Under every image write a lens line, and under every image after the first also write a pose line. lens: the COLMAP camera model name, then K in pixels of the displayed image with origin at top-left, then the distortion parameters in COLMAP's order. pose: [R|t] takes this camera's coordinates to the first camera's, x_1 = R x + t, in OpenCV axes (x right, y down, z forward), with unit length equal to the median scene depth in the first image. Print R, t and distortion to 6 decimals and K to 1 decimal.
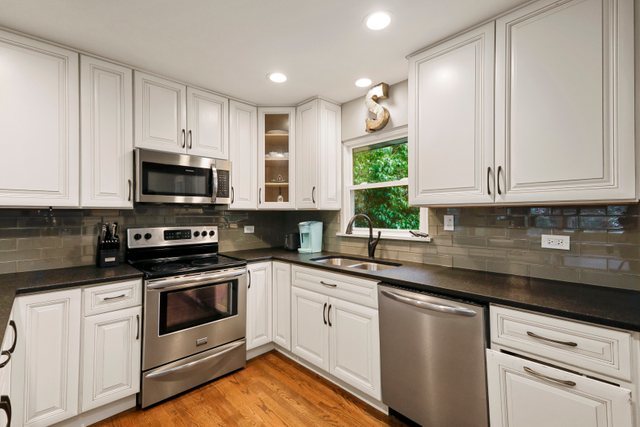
lens RADIAL K [[282.0, 0, 323.3], [0, 282.0, 210.4], [0, 0, 1]] dist [0.026115, -0.001087]
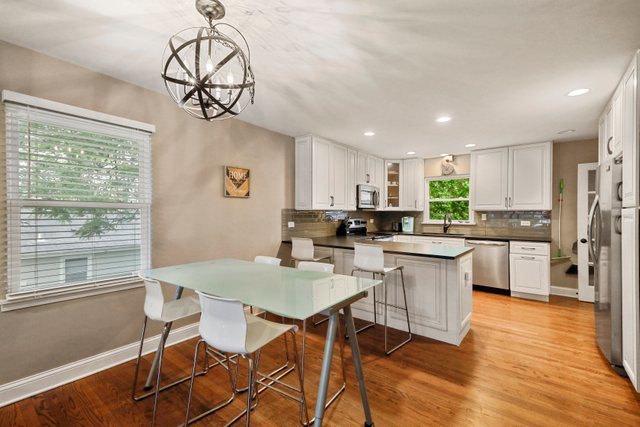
lens RADIAL K [[282.0, 0, 321.8], [0, 282.0, 211.5], [0, 0, 1]] dist [0.026115, -0.001087]
pose [[0.990473, 0.006091, 0.137573, -1.121120], [-0.007238, 0.999943, 0.007837, -0.012227], [-0.137517, -0.008758, 0.990461, -1.083234]]
